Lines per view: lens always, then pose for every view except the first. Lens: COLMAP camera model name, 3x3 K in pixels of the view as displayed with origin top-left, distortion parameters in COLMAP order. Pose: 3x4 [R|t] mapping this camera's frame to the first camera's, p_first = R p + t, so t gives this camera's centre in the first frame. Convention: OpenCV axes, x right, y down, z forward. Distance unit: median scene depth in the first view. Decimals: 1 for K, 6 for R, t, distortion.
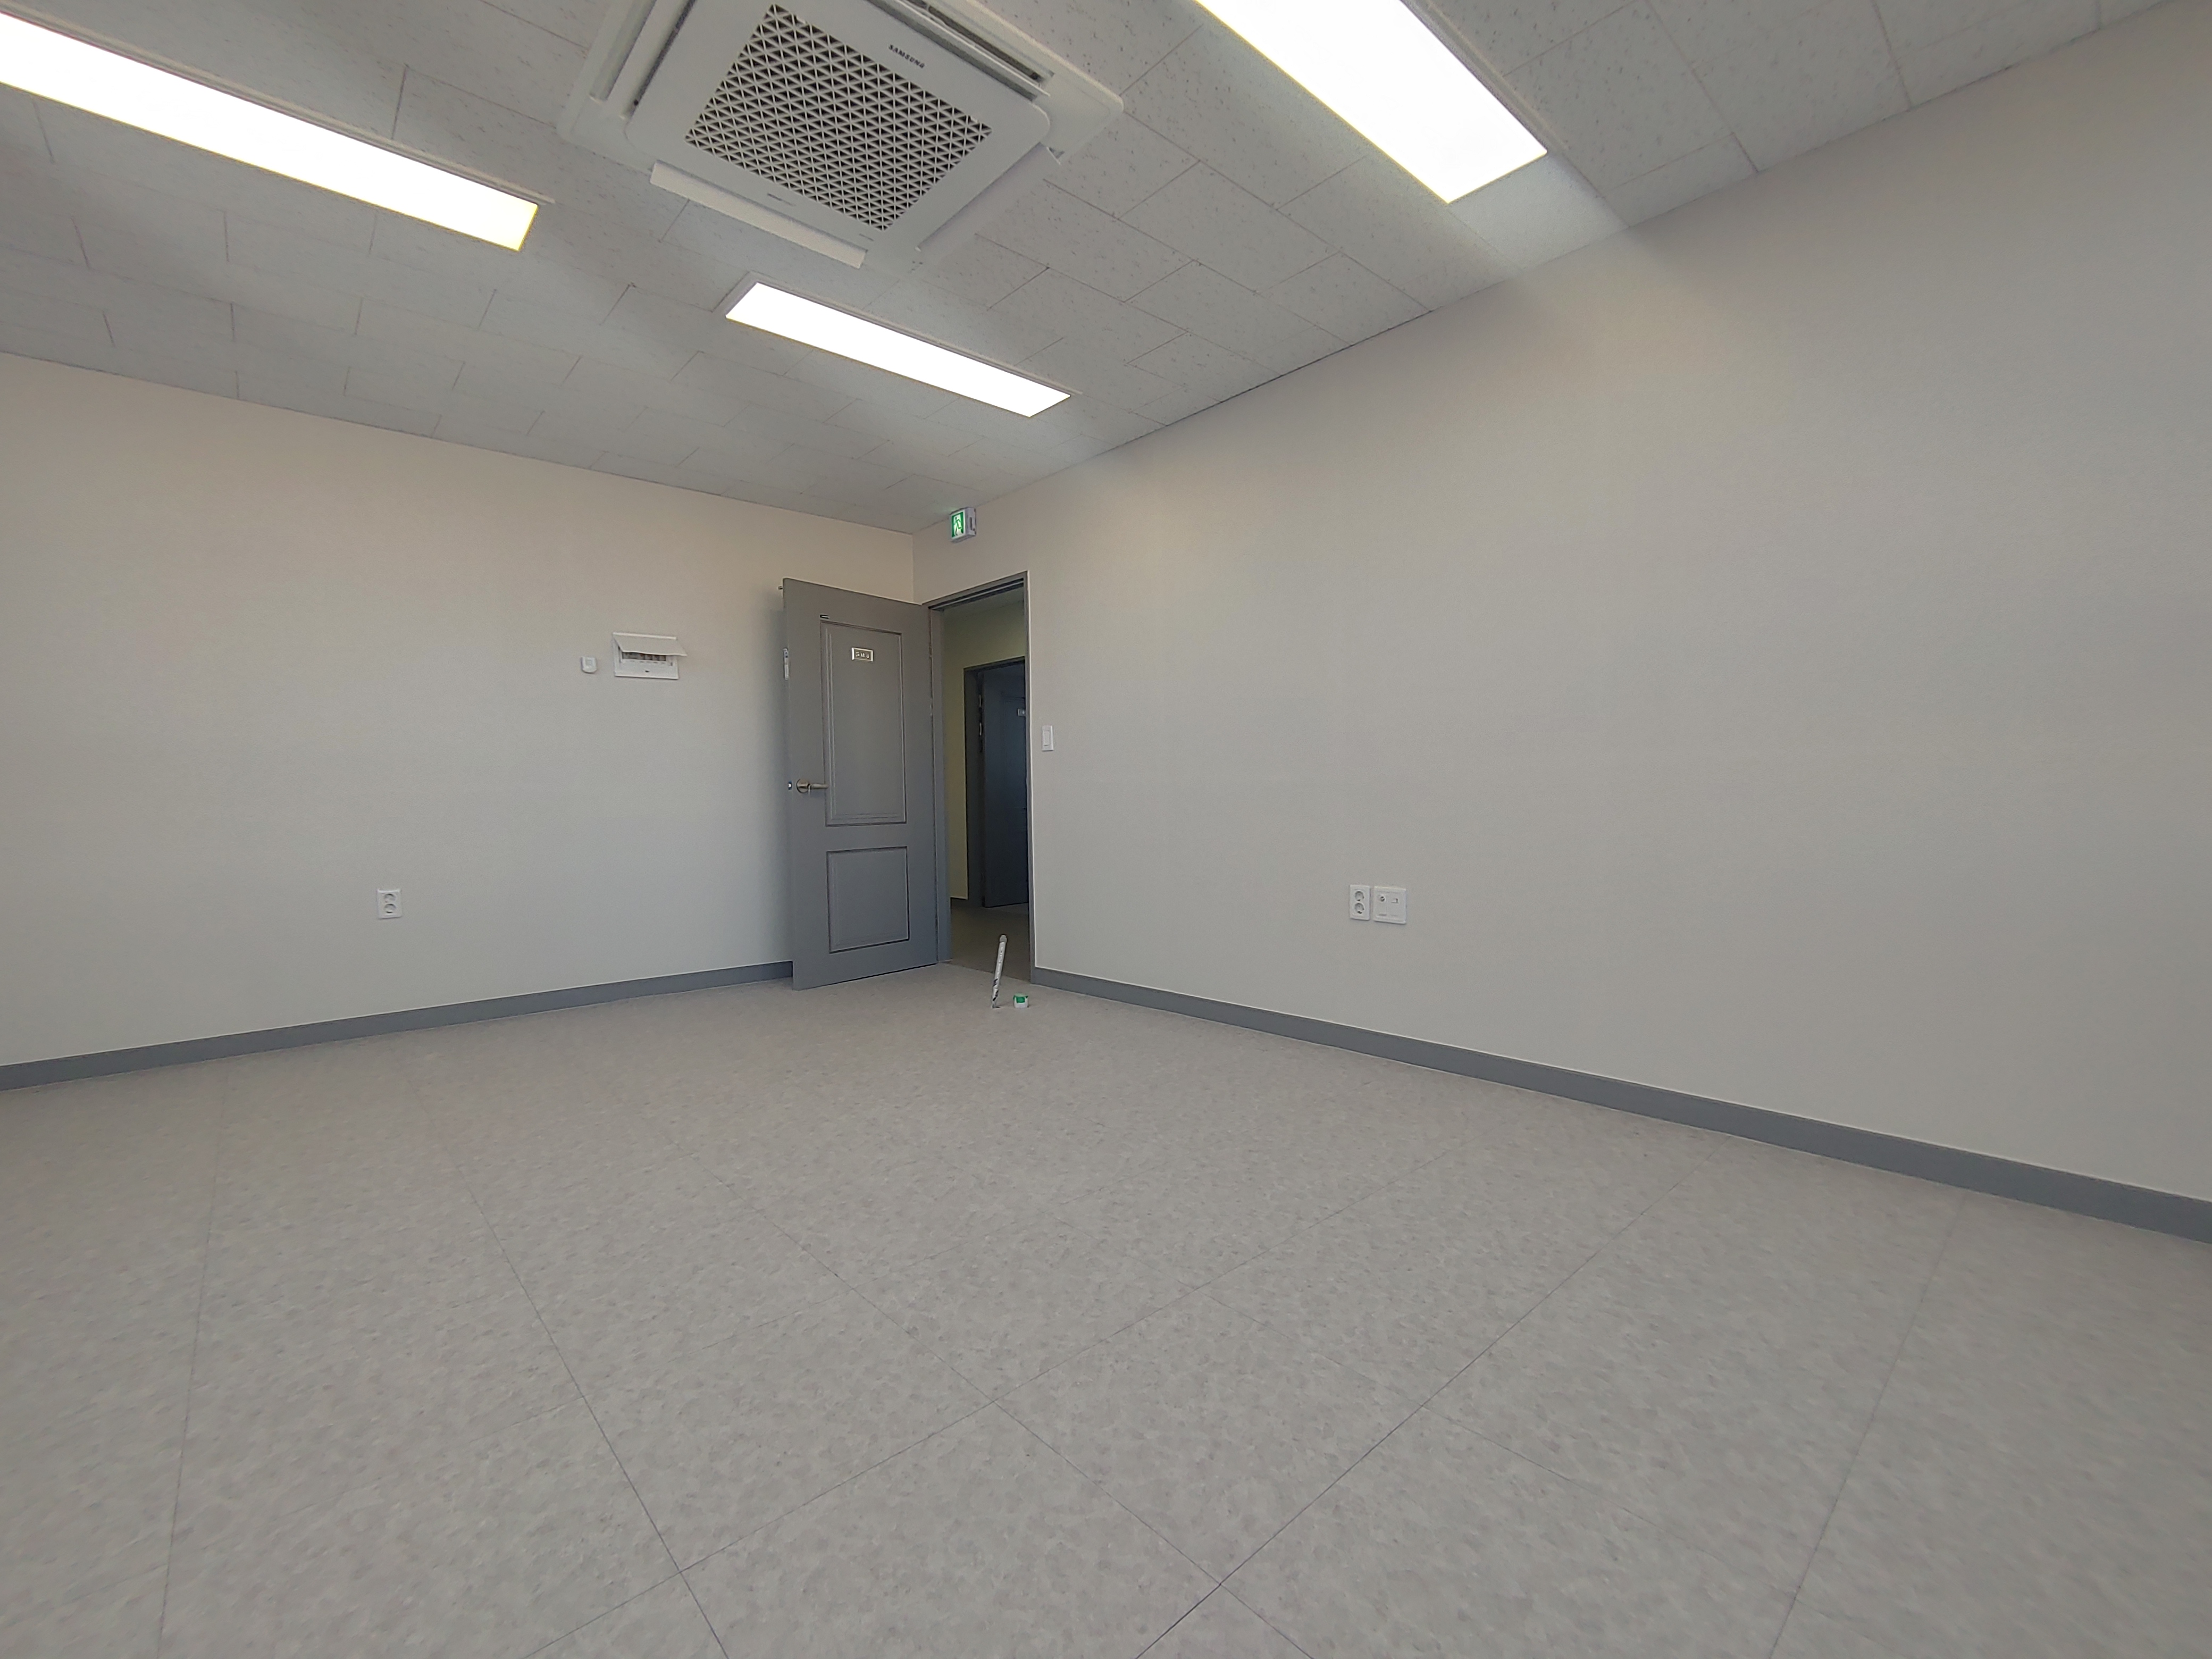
lens RADIAL K [[941.1, 0, 1108.3], [0, 941.1, 824.9], [0, 0, 1]] dist [-0.002249, 0.000415]
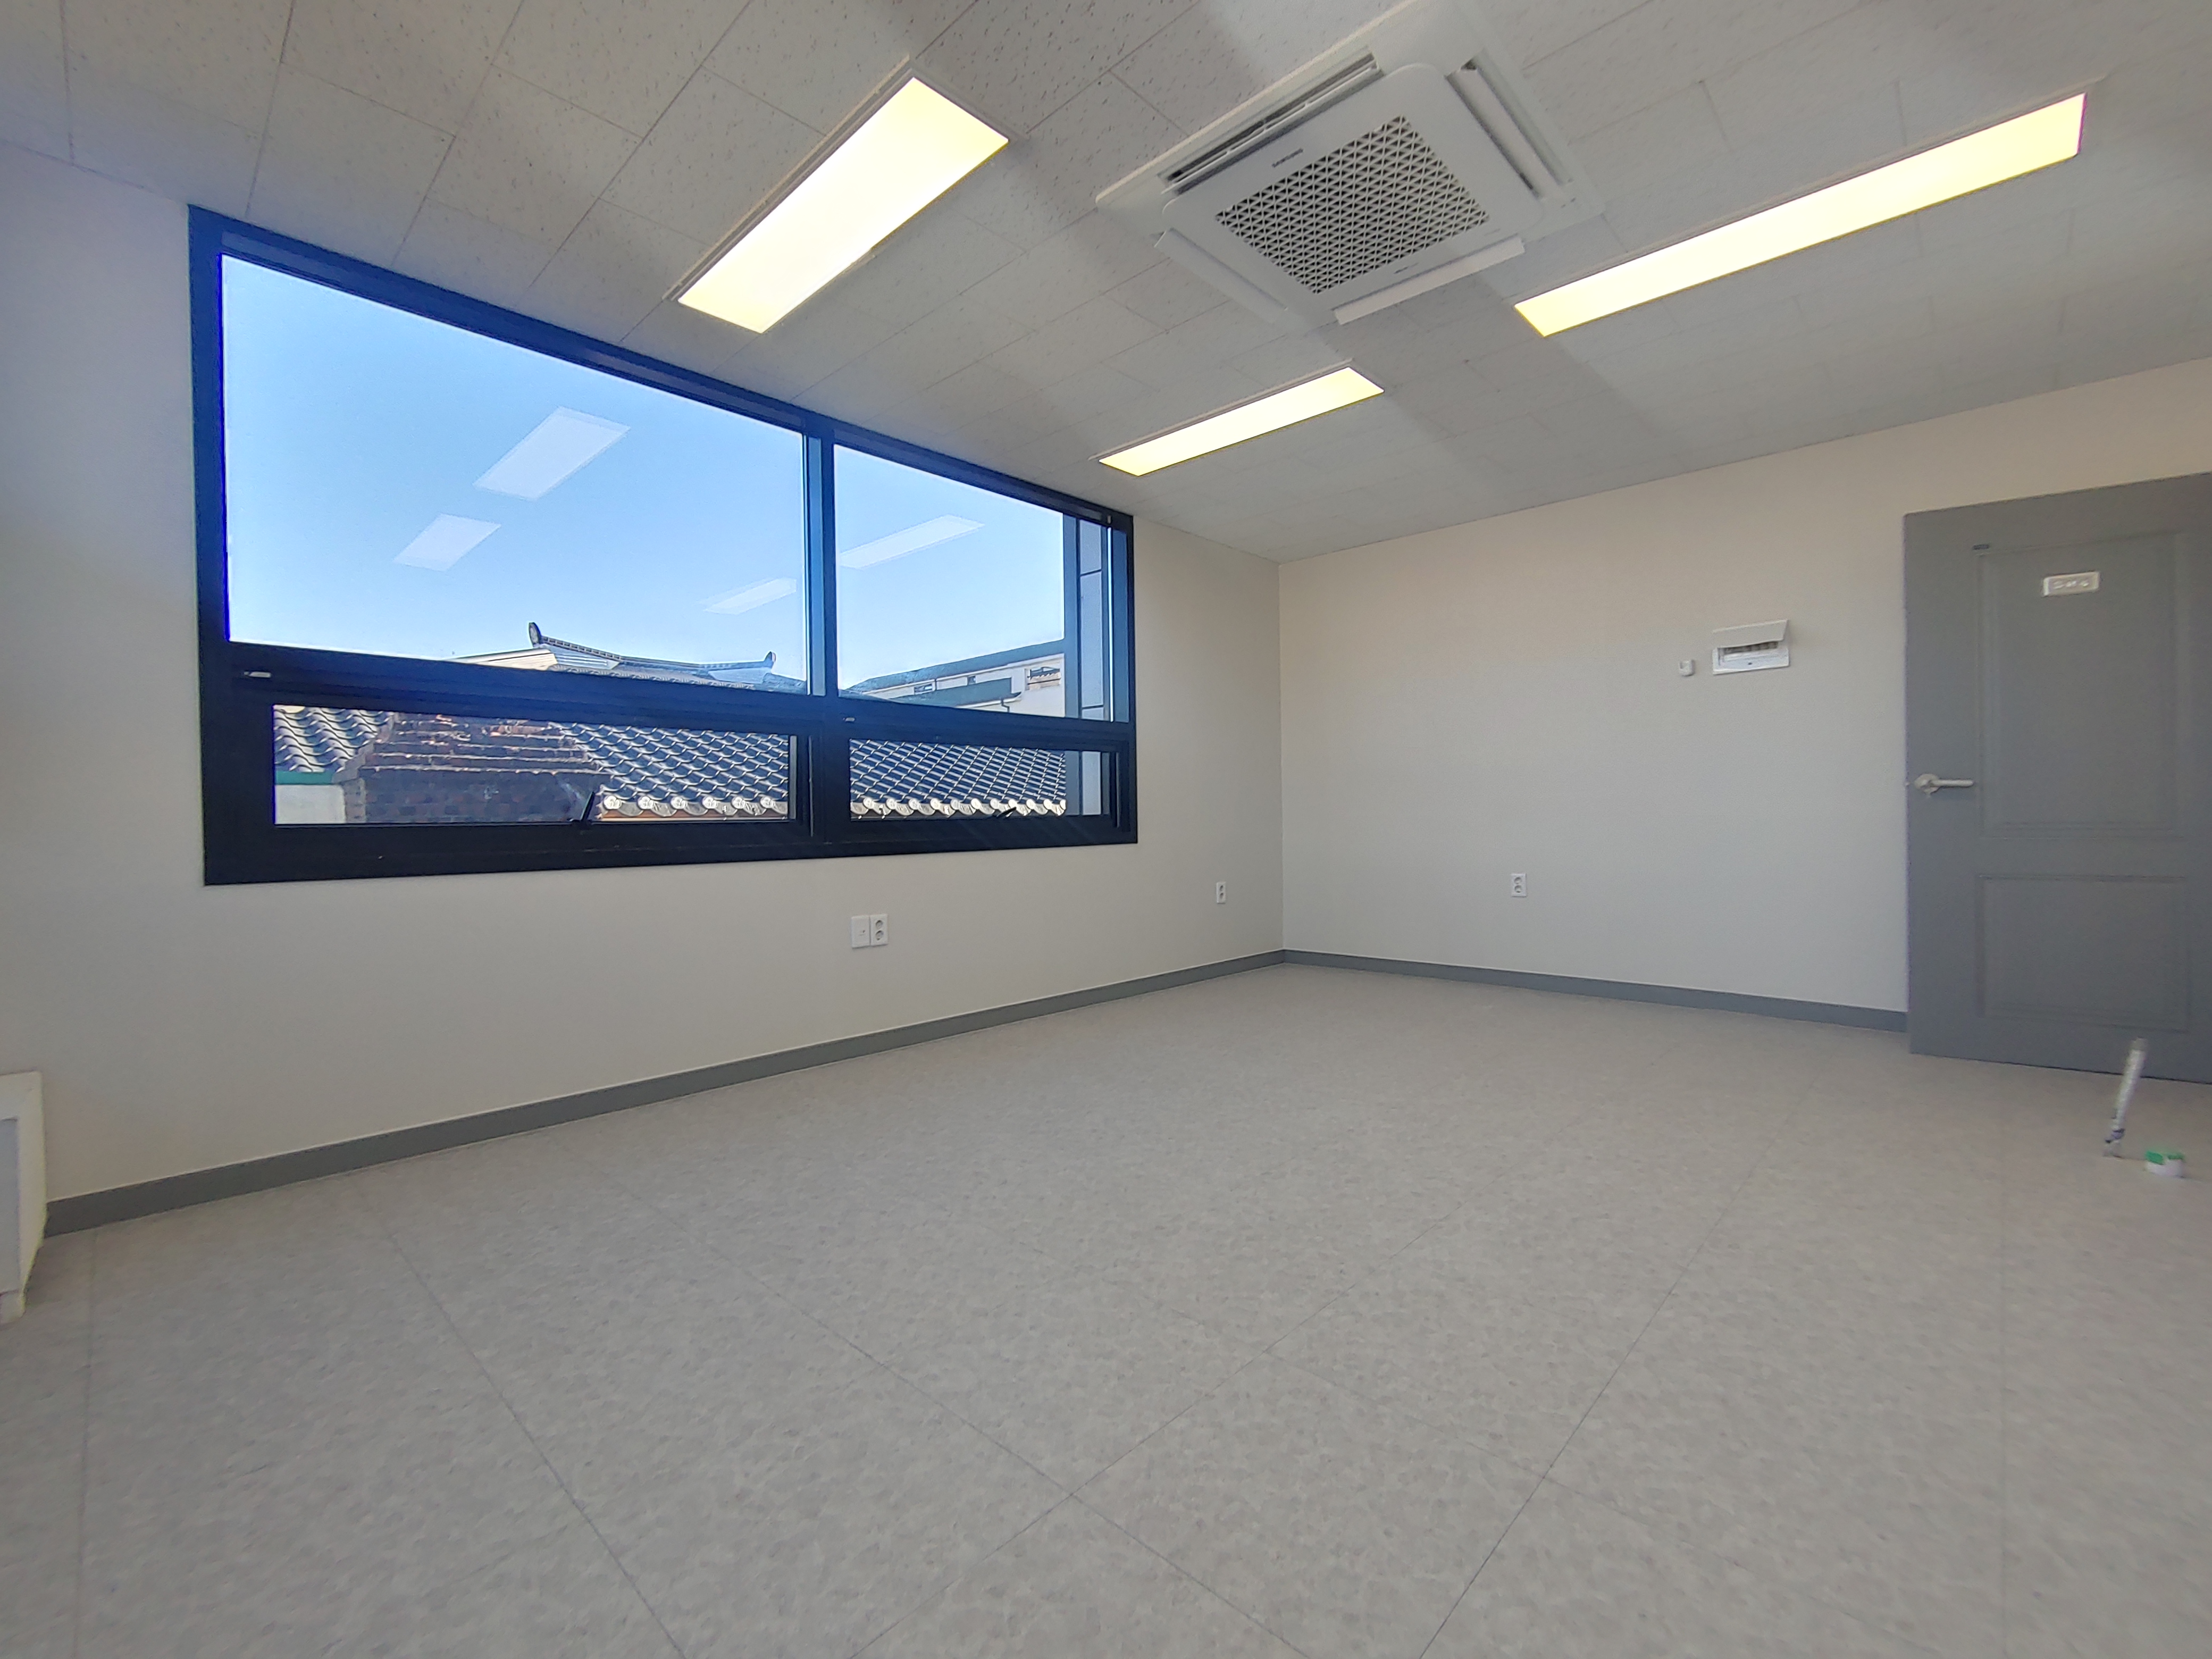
lens RADIAL K [[941.1, 0, 1108.3], [0, 941.1, 824.9], [0, 0, 1]] dist [-0.002249, 0.000415]
pose [[0.075944, 0.027026, -0.996746, 1.024301], [-0.018913, 0.999492, 0.025659, -0.042950], [0.996933, 0.016903, 0.076417, 0.800616]]
